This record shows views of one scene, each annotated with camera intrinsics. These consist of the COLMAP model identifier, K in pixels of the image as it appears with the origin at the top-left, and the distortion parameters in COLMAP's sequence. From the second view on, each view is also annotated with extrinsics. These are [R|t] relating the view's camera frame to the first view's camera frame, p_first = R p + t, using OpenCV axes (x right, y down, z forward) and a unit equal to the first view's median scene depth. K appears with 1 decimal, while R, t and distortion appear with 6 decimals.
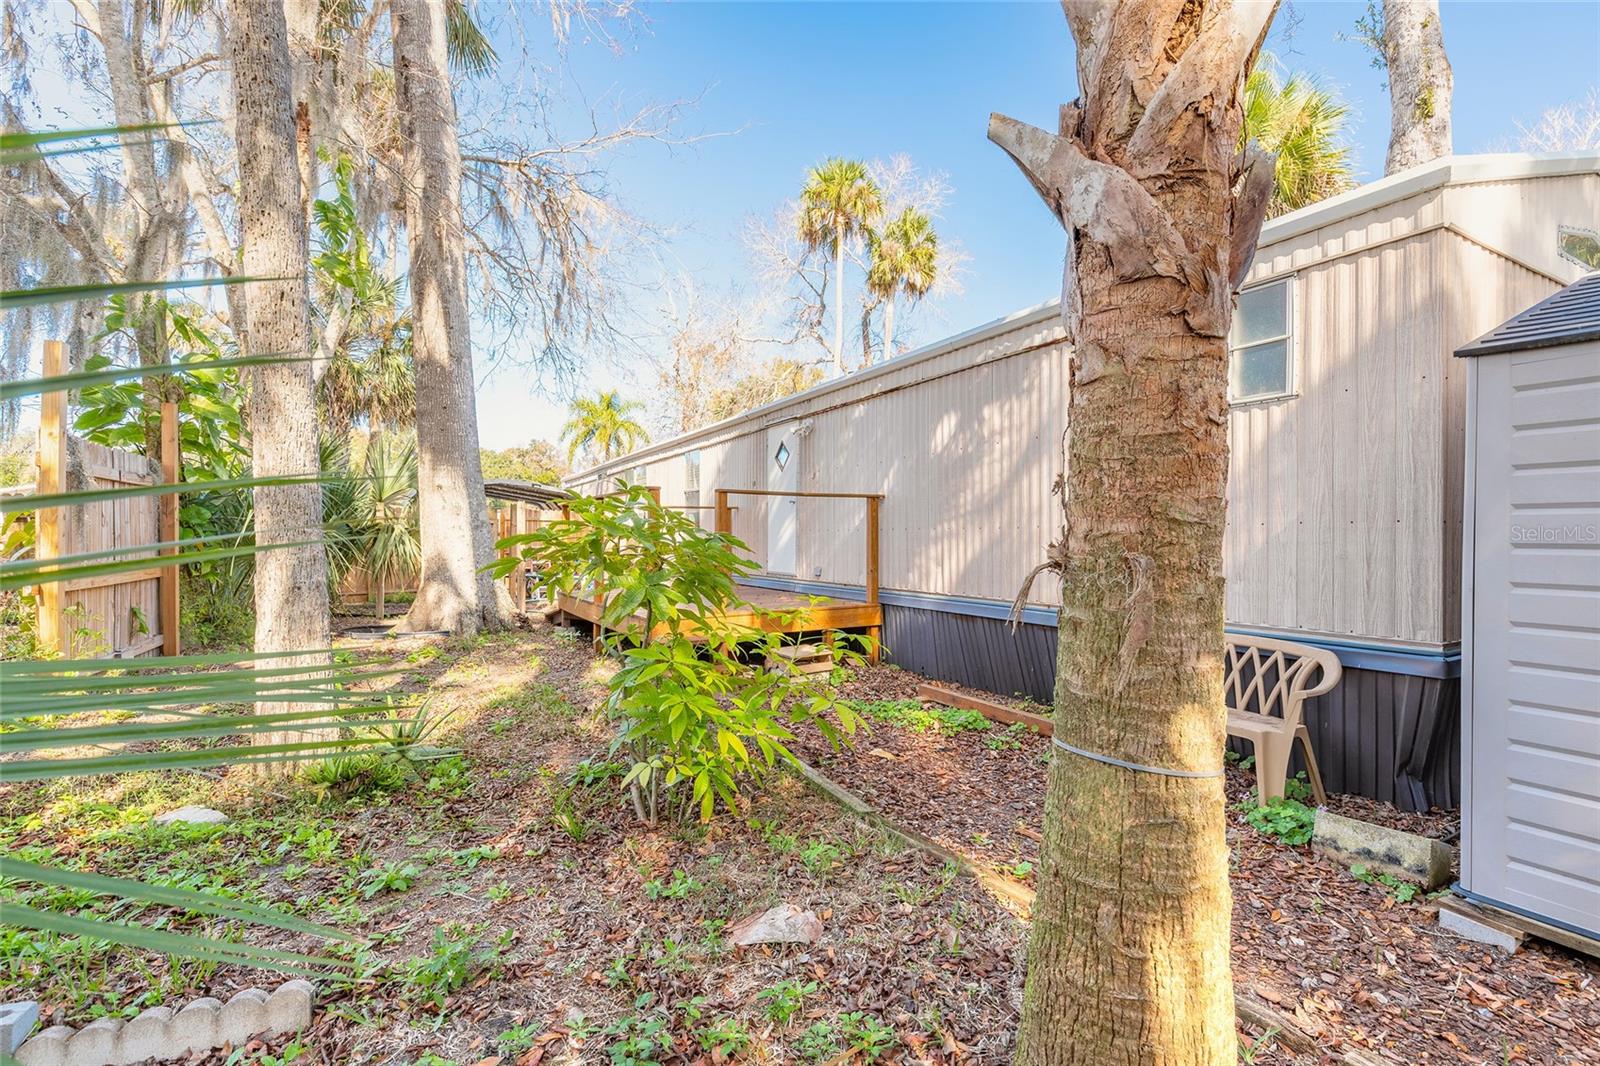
lens RADIAL K [[719.5, 0, 800.3], [0, 719.5, 534.3], [0, 0, 1]] dist [0.008438, -0.001031]
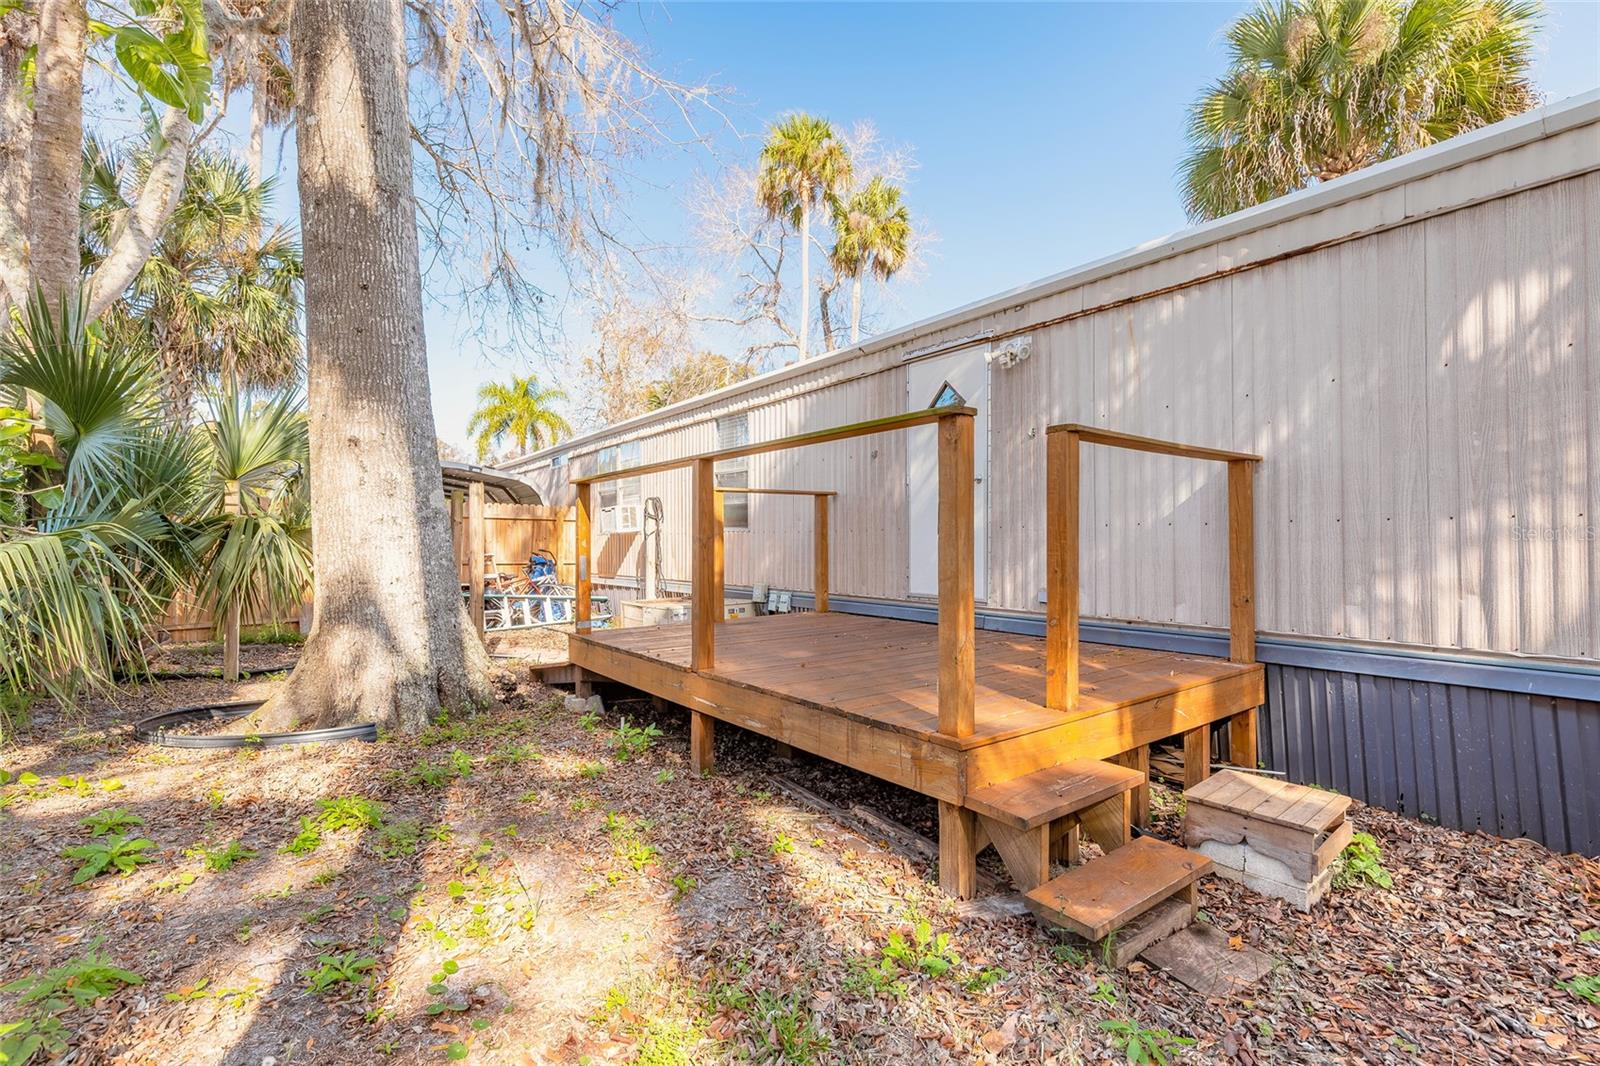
lens RADIAL K [[719.5, 0, 799.5], [0, 719.5, 536.7], [0, 0, 1]] dist [0.008438, -0.001031]
pose [[0.991740, -0.002554, 0.128240, -0.128163], [0.002926, 0.999992, -0.002713, 0.002317], [-0.128232, 0.003066, 0.991739, 0.228417]]
